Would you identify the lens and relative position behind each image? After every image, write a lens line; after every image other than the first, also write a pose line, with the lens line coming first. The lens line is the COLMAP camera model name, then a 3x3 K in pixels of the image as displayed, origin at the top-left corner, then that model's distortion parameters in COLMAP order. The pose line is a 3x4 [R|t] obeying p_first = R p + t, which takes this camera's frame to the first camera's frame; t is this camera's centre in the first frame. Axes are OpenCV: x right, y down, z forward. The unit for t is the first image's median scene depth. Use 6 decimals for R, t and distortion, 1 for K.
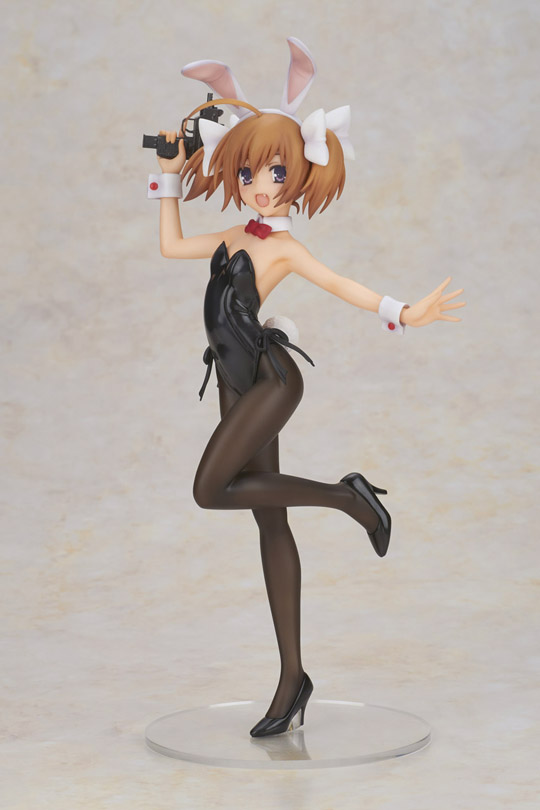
lens RADIAL K [[2439.3, 0, 270.0], [0, 2439.3, 405.0], [0, 0, 1]] dist [-0.060029, -1.142097]
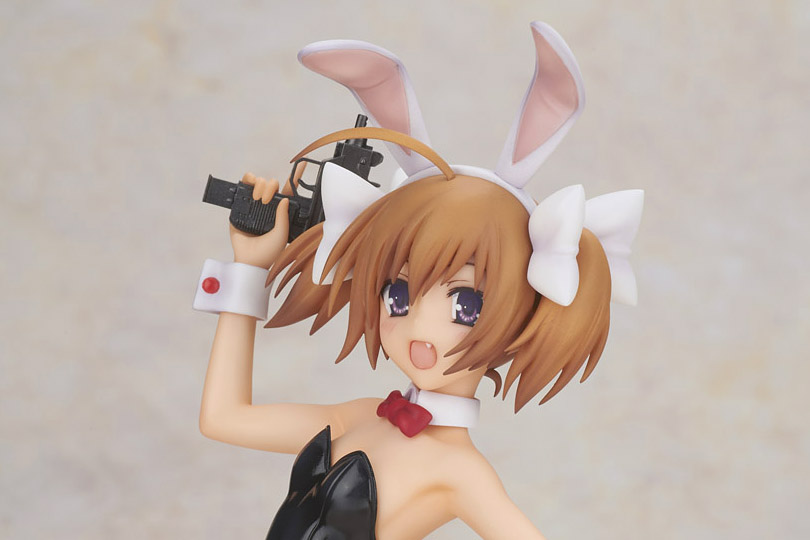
lens RADIAL K [[3547.4, 0, 405.0], [0, 3547.4, 270.0], [0, 0, 1]] dist [0.097089, -0.595217]
pose [[0.982836, 0.174322, -0.060377, 0.031717], [-0.179422, 0.979362, -0.093047, -0.035738], [0.042911, 0.102283, 0.993829, 0.319033]]
